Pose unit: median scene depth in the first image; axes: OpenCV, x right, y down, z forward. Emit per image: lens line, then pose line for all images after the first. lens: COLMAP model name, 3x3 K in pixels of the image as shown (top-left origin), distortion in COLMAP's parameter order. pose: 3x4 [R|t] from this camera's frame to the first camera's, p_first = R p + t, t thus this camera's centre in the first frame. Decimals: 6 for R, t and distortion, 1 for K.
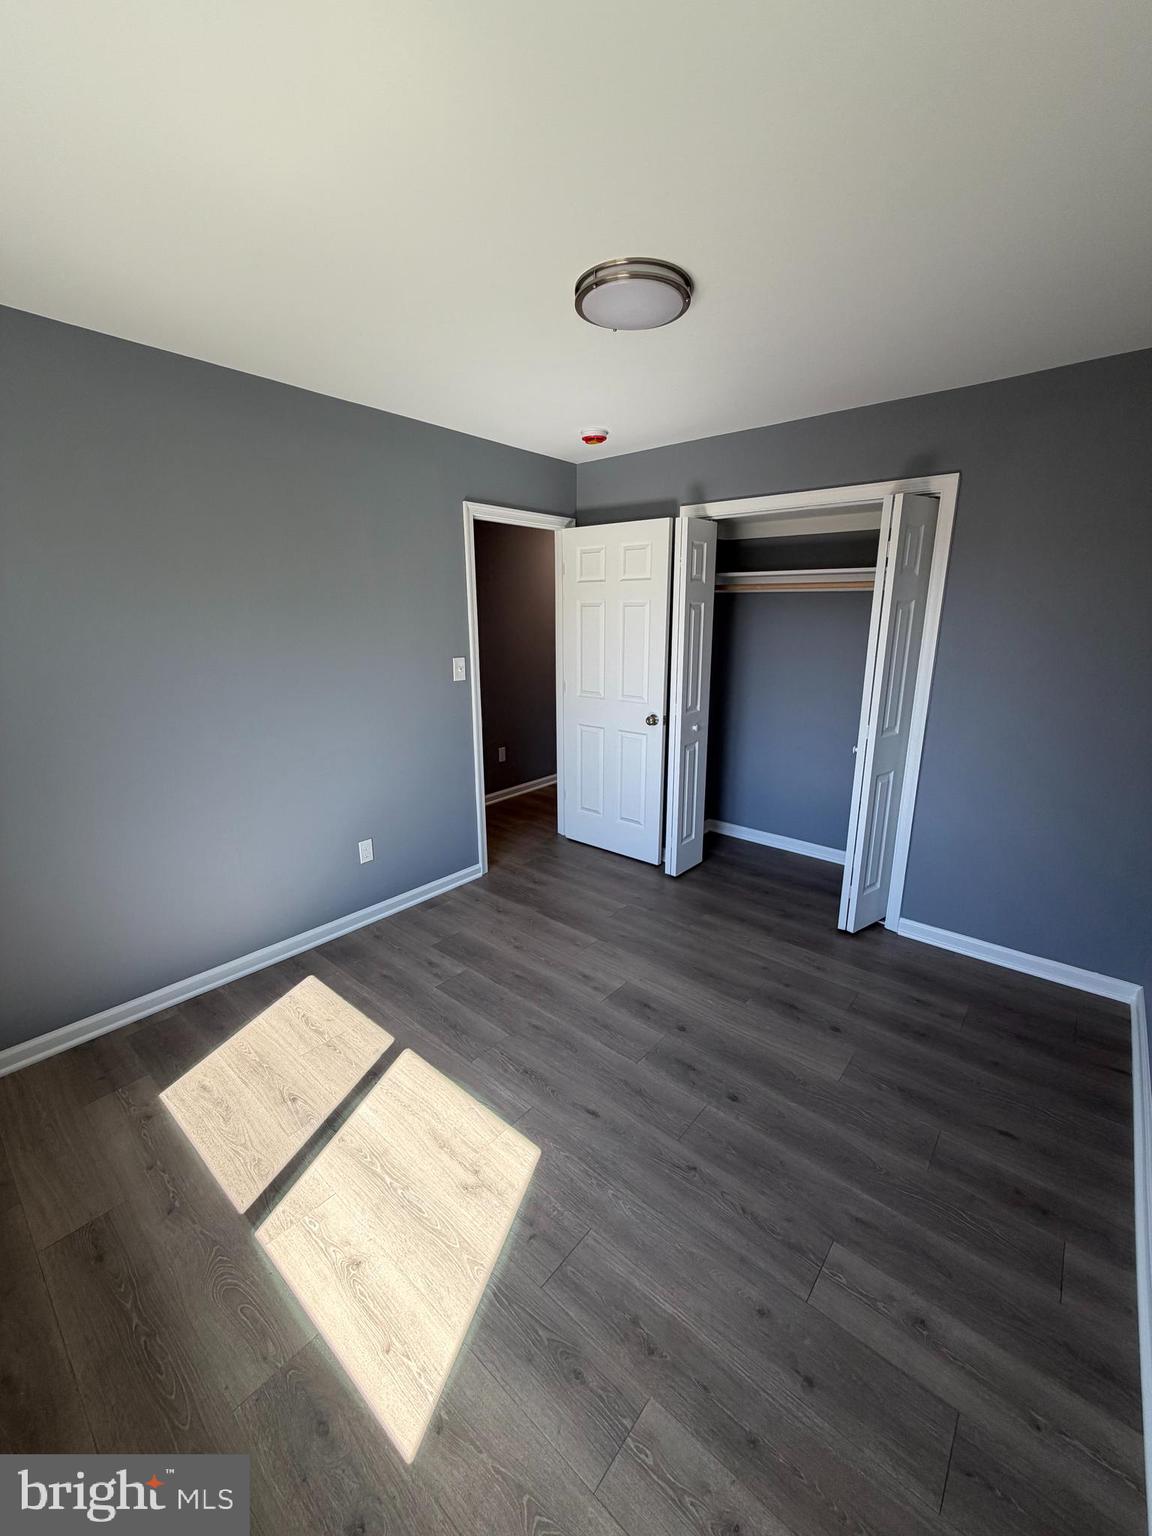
lens RADIAL K [[610.1, 0, 578.8], [0, 610.1, 760.8], [0, 0, 1]] dist [0.001537, -0.000432]
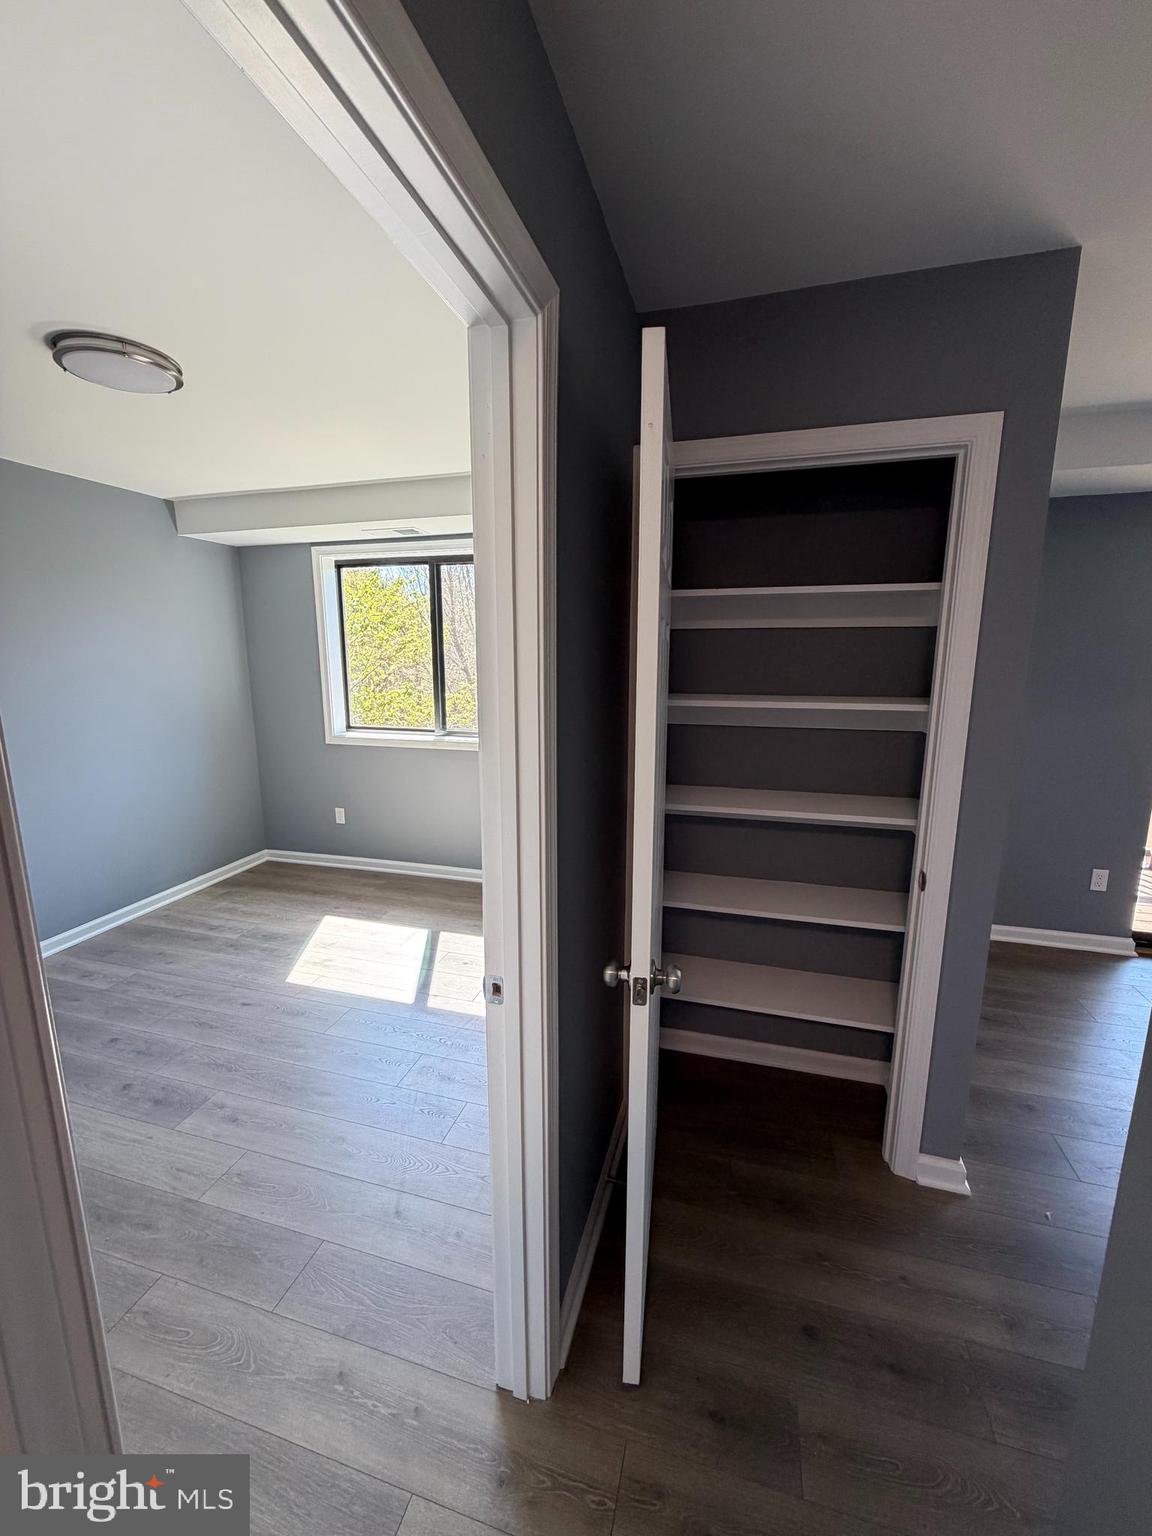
lens RADIAL K [[610.1, 0, 578.8], [0, 610.1, 760.8], [0, 0, 1]] dist [0.001537, -0.000432]
pose [[-0.910934, 0.069829, -0.406599, -0.145022], [-0.106616, 0.912245, 0.395528, -0.573133], [0.398537, 0.403650, -0.823550, 2.256792]]
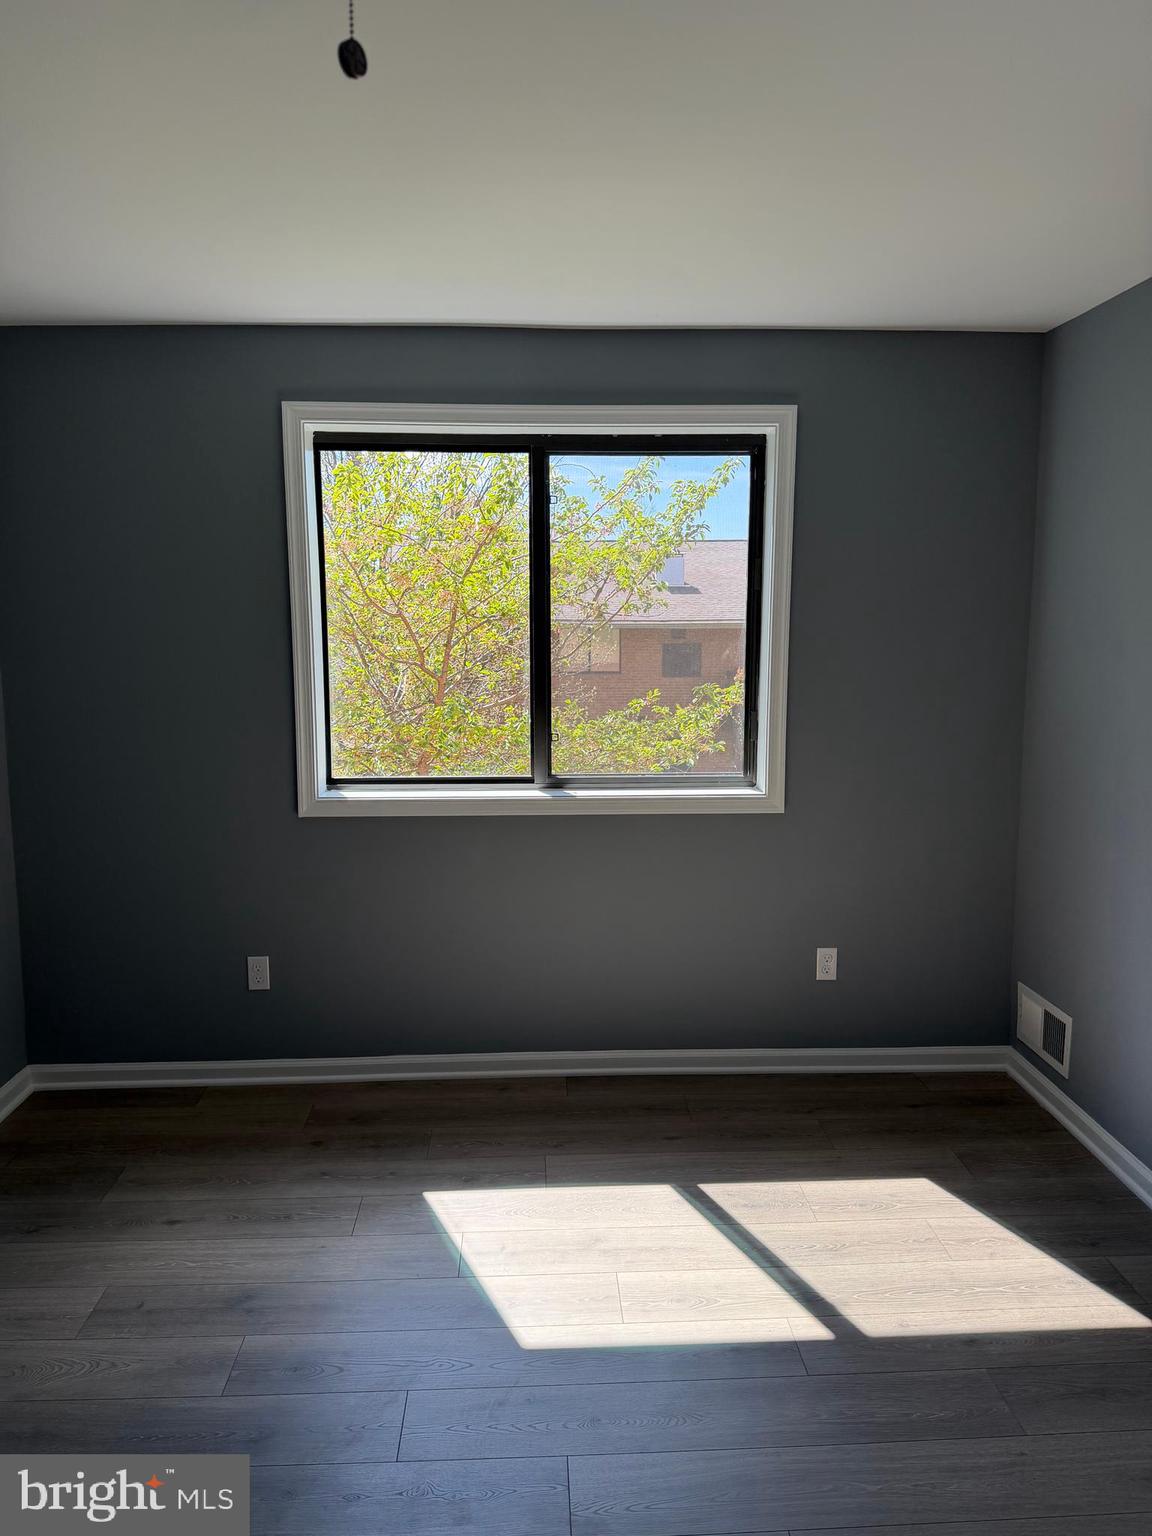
lens RADIAL K [[1067.0, 0, 580.8], [0, 1067.0, 766.3], [0, 0, 1]] dist [0.128385, -0.201004]
pose [[-0.736389, 0.082960, -0.671453, 0.650297], [-0.171066, 0.937374, 0.303426, -0.378855], [0.654574, 0.338302, -0.676080, 1.576142]]
